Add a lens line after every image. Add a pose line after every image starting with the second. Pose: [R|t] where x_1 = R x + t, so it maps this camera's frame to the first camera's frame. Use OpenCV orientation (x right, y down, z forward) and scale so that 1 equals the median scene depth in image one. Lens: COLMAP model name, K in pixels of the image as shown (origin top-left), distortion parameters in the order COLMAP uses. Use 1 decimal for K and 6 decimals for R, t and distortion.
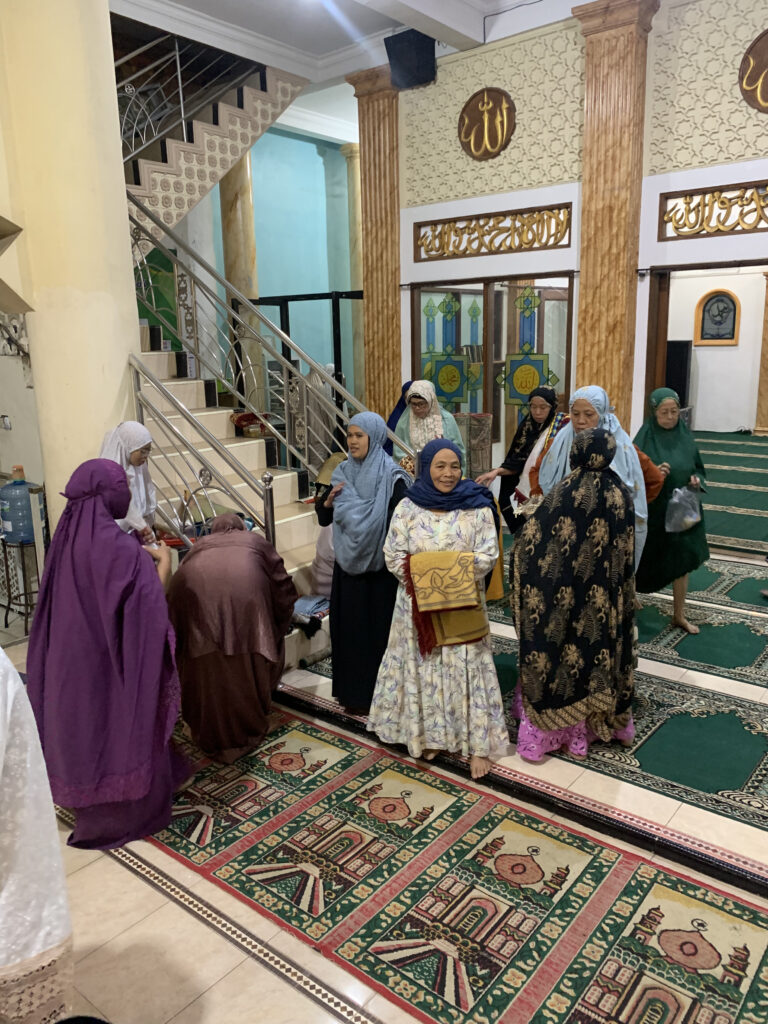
lens RADIAL K [[786.0, 0, 381.1], [0, 786.0, 504.6], [0, 0, 1]] dist [0.007450, -0.012271]
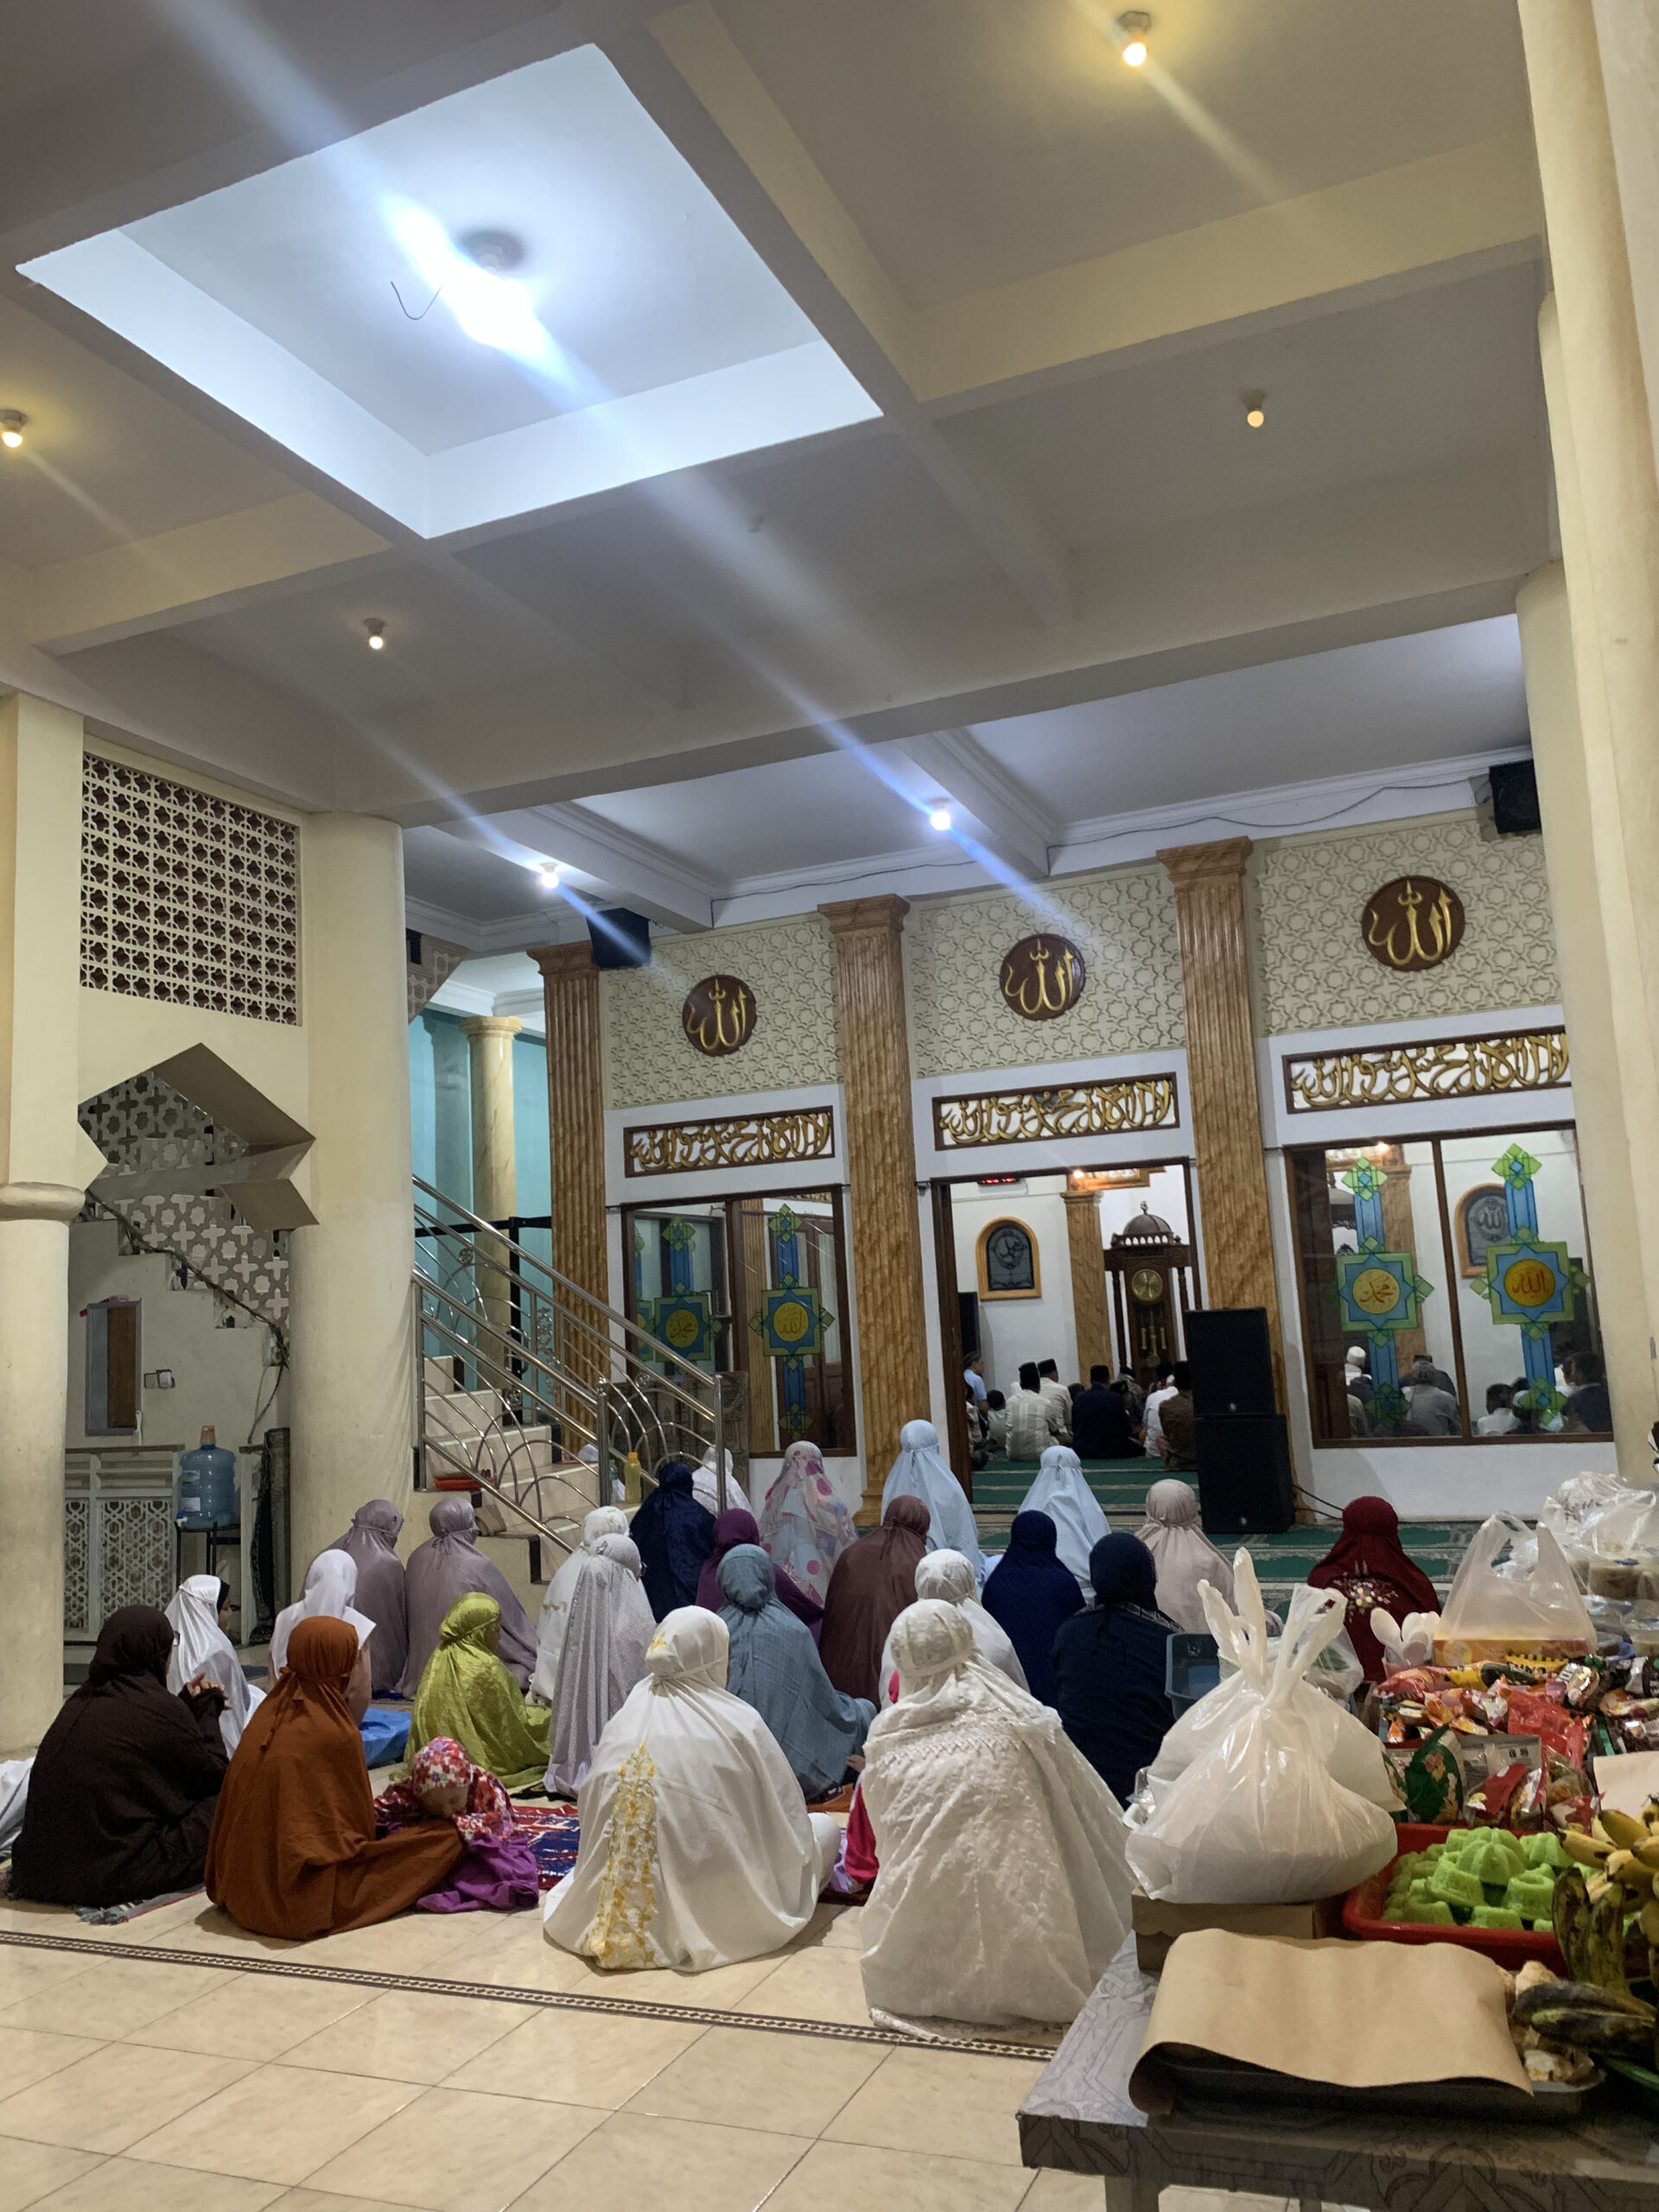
lens RADIAL K [[1683.8, 0, 834.0], [0, 1683.8, 1074.3], [0, 0, 1]] dist [0.091474, -0.188528]
pose [[0.955909, 0.011702, 0.293431, -0.270538], [0.095384, 0.932657, -0.347927, 0.199237], [-0.277742, 0.360575, 0.890419, -0.582999]]
